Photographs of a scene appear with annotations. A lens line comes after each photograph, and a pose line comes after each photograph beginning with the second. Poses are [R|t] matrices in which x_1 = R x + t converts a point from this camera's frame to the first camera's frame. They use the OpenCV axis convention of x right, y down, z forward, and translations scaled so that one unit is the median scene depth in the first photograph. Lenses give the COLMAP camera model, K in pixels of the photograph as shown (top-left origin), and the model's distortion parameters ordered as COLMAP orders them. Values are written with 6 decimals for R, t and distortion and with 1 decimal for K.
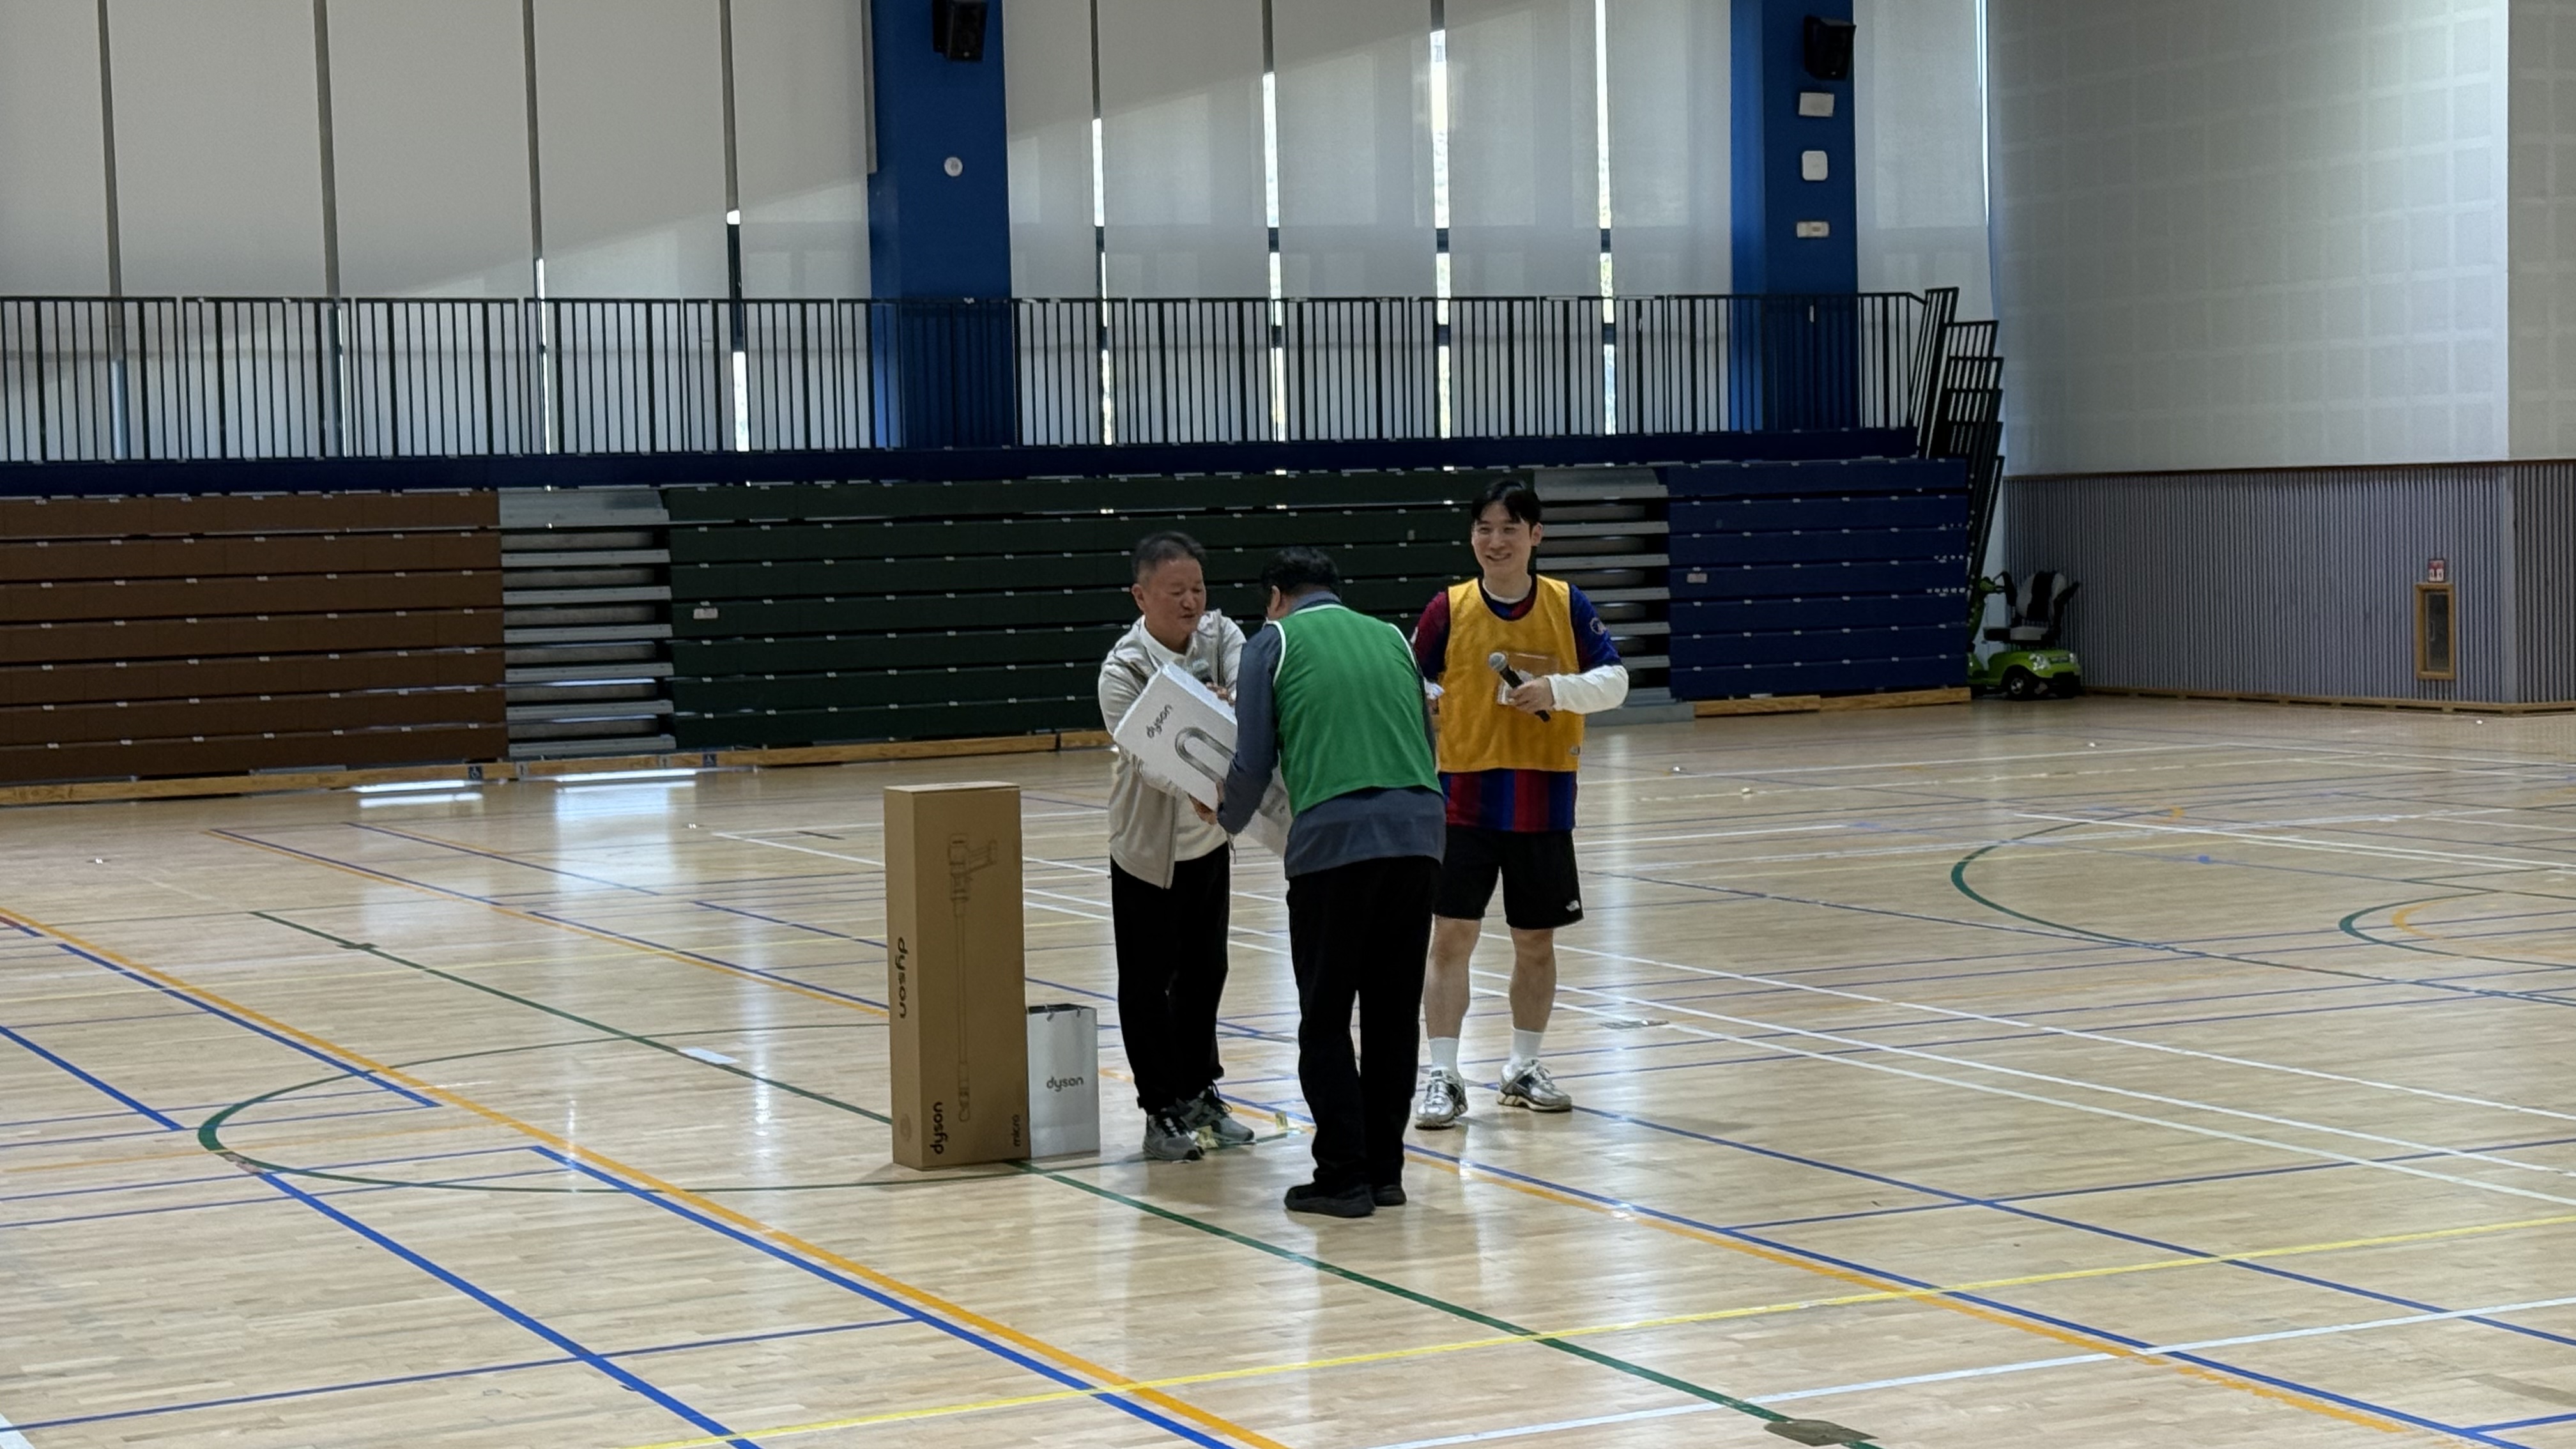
lens RADIAL K [[4338.6, 0, 1269.4], [0, 4338.6, 711.4], [0, 0, 1]] dist [0.151691, 0.000000]
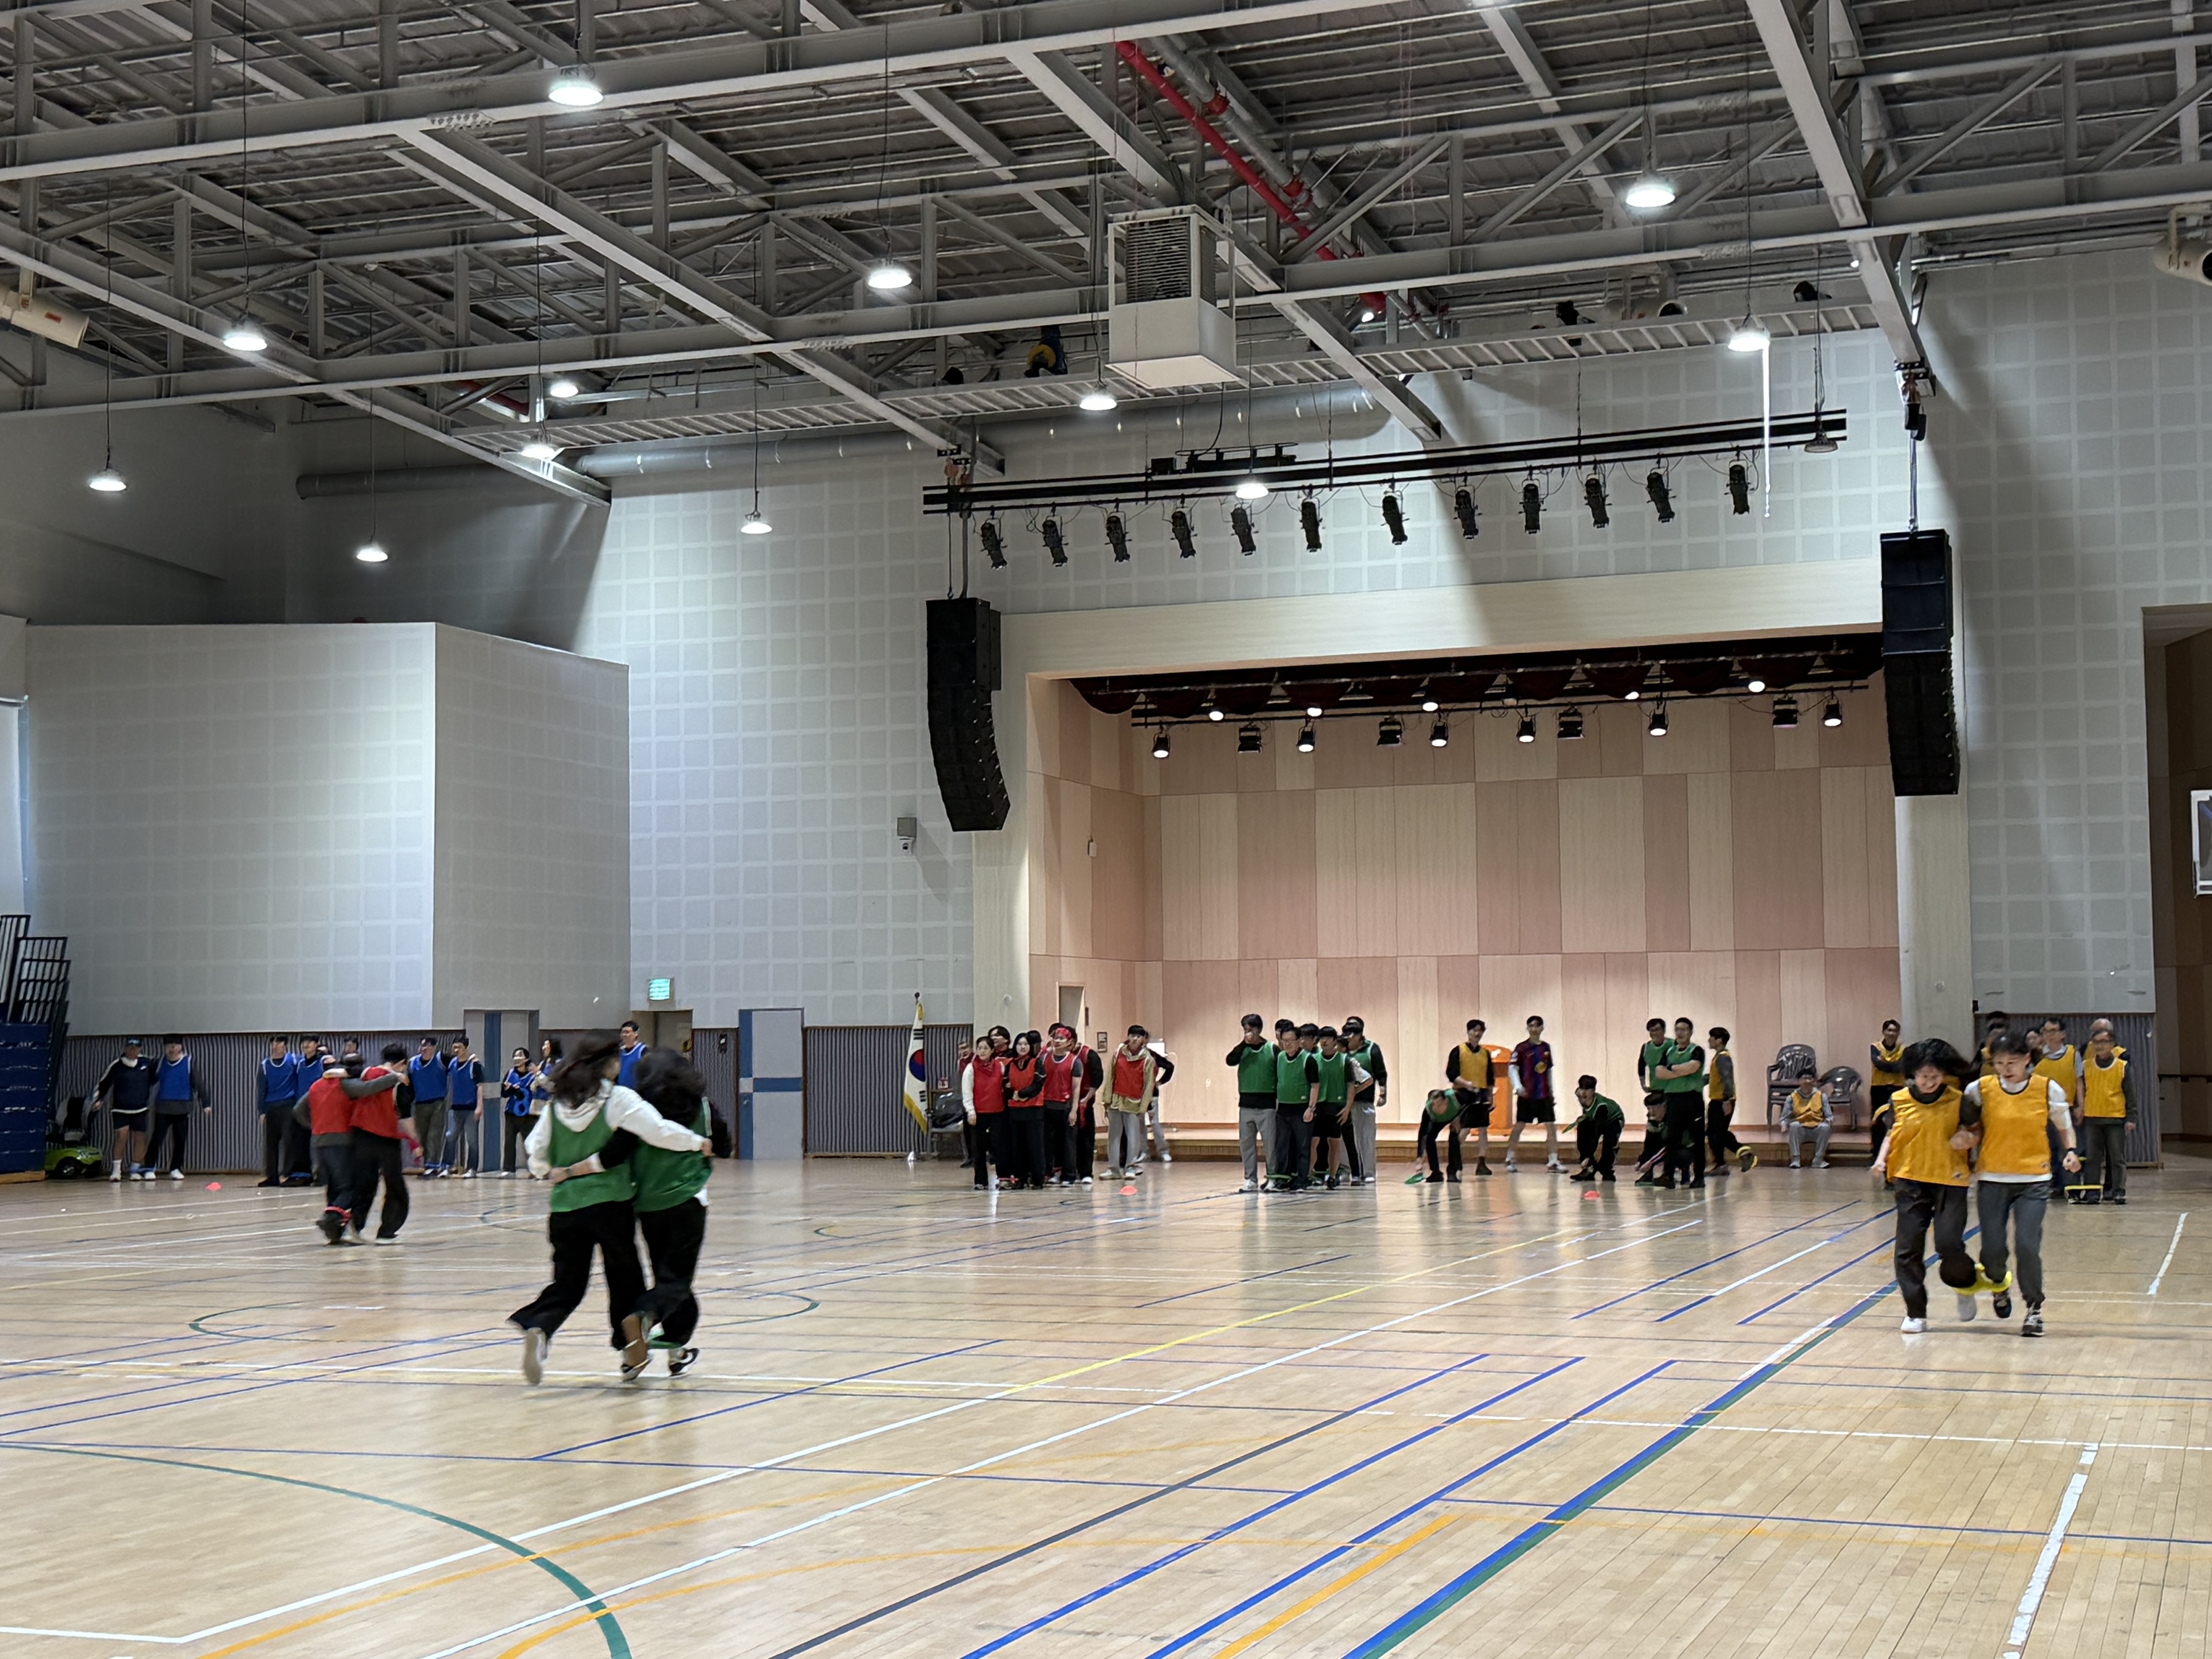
lens RADIAL K [[3004.4, 0, 1103.3], [0, 3004.4, 850.4], [0, 0, 1]] dist [0.124665, 0.000000]
pose [[0.721840, 0.062207, 0.689259, -0.332472], [0.024176, 0.993078, -0.114945, 0.015535], [-0.691638, 0.099635, 0.715339, -0.053035]]
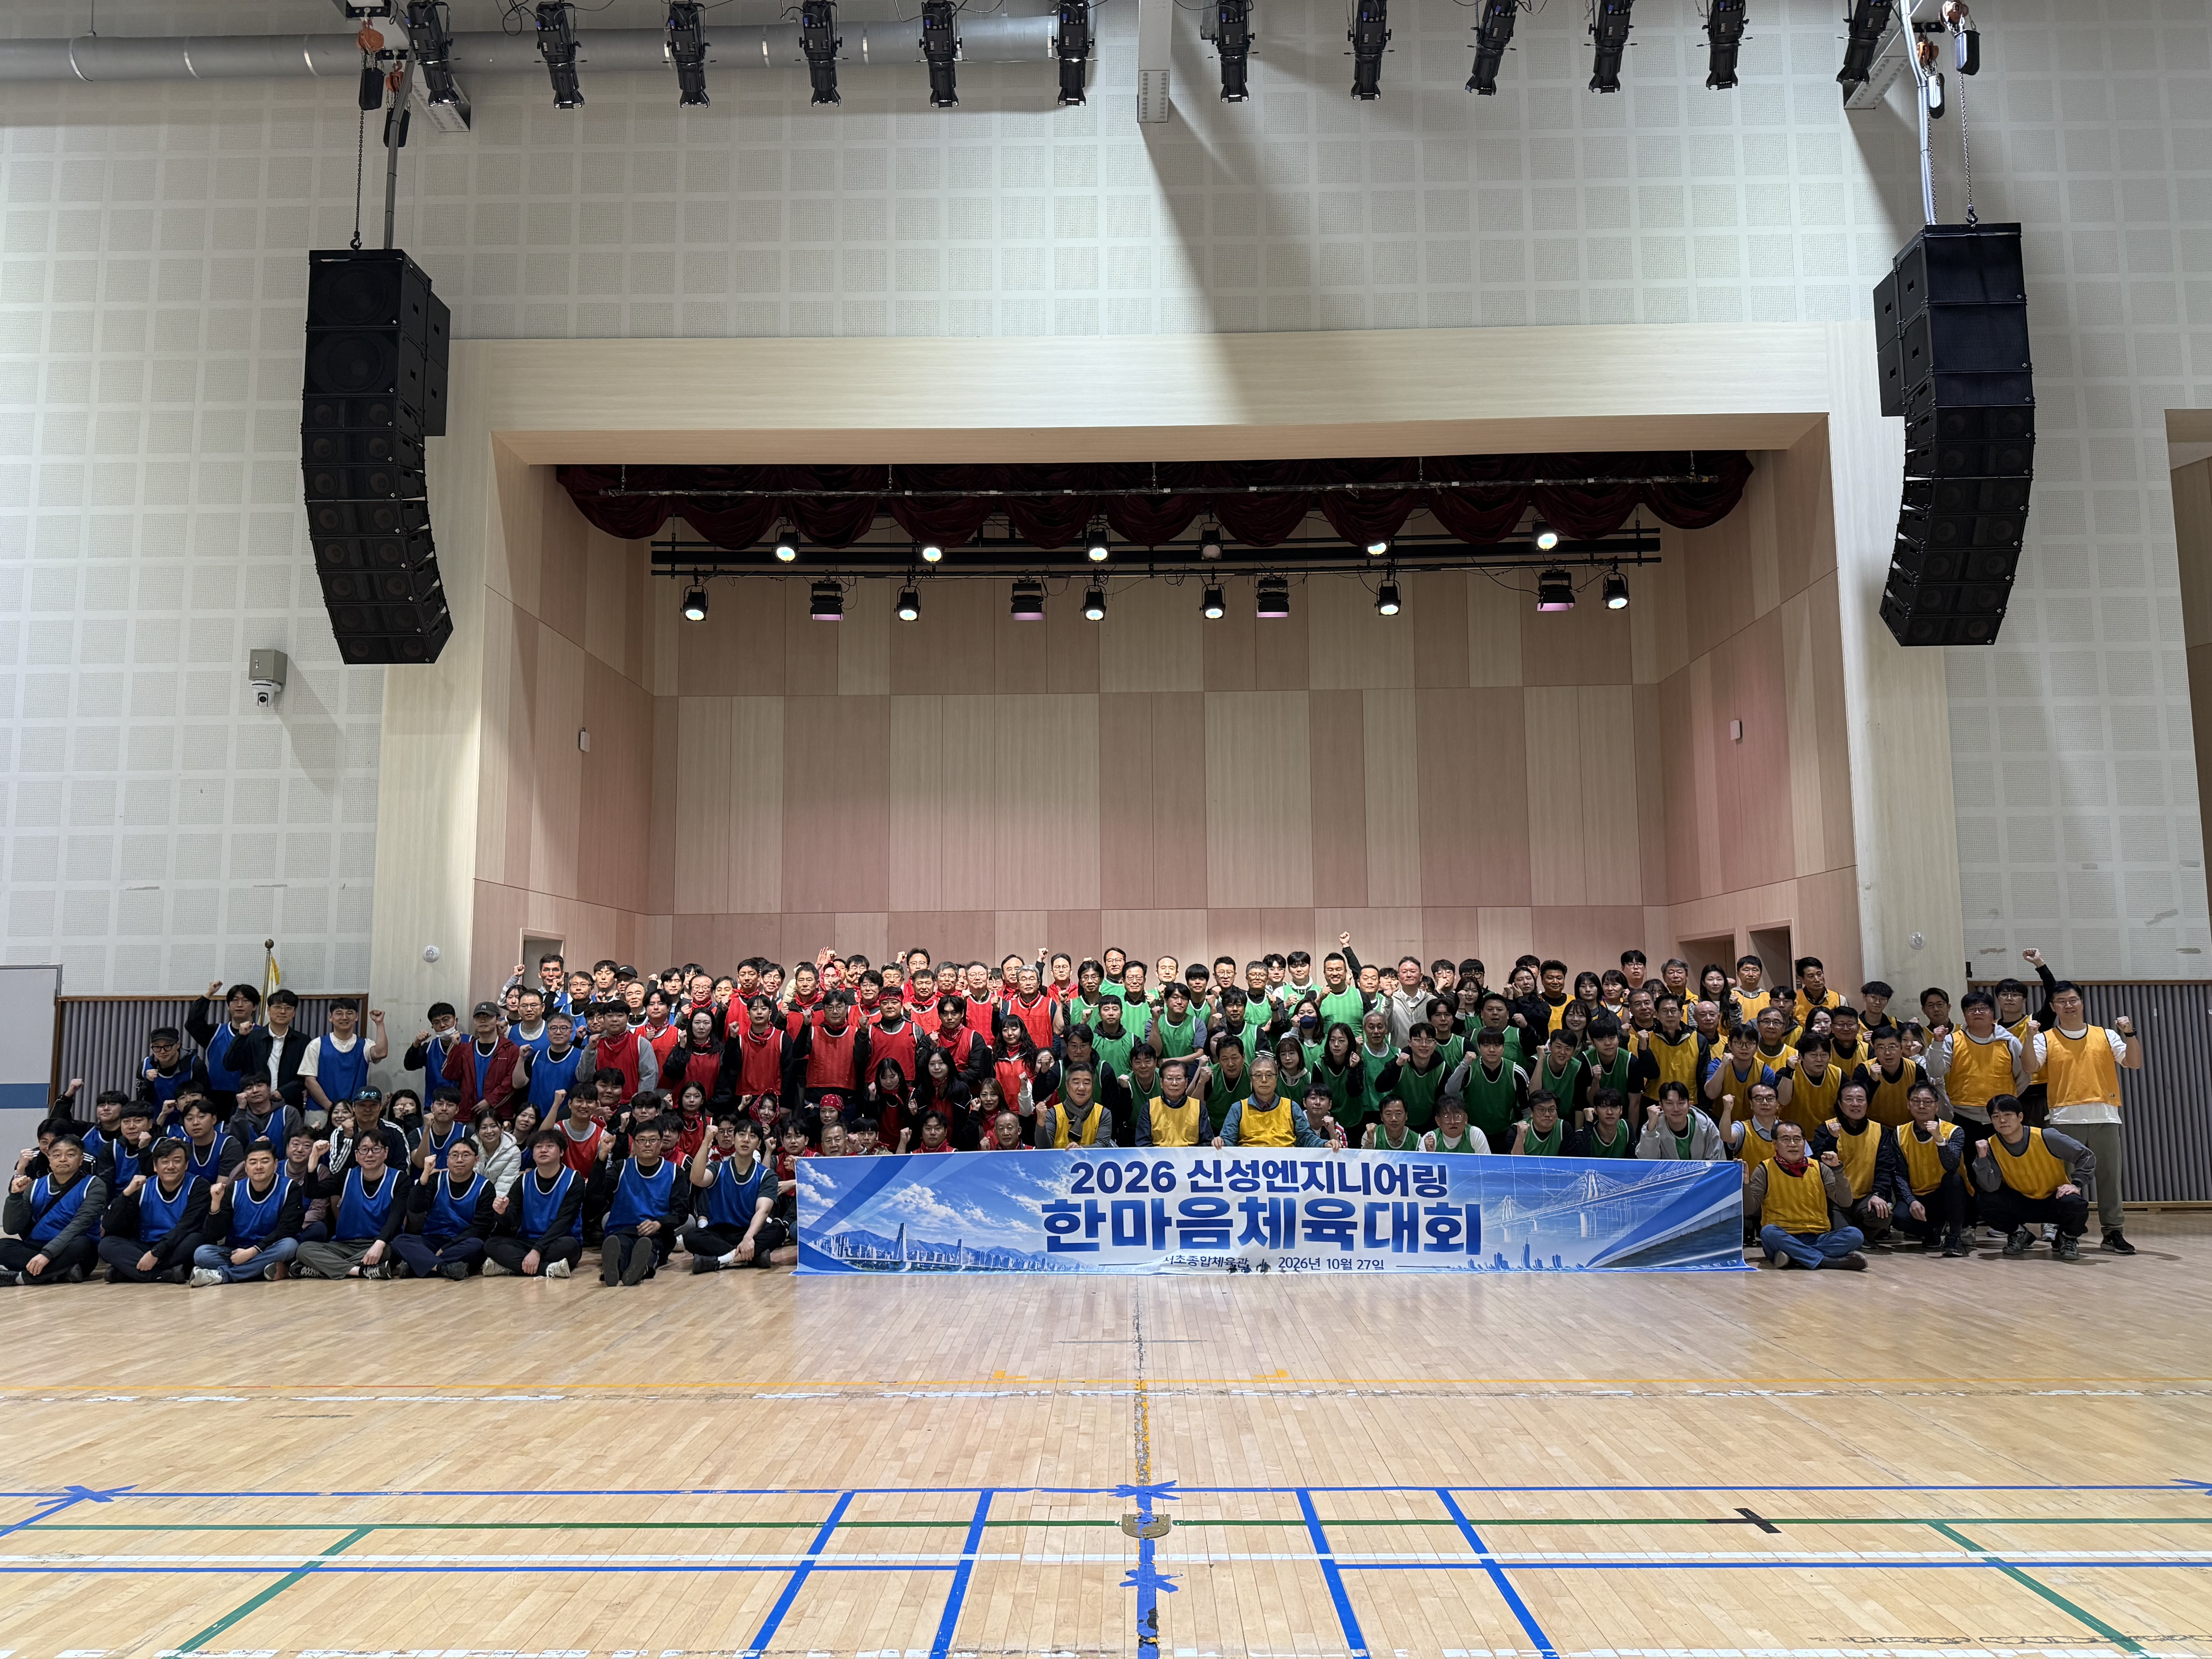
lens RADIAL K [[1557.6, 0, 1102.9], [0, 1557.6, 831.1], [0, 0, 1]] dist [0.008797, -0.010670]
pose [[0.451528, 0.126290, 0.883274, 0.202502], [0.038833, 0.986213, -0.160860, -0.026208], [-0.891412, 0.106933, 0.440398, 0.519129]]
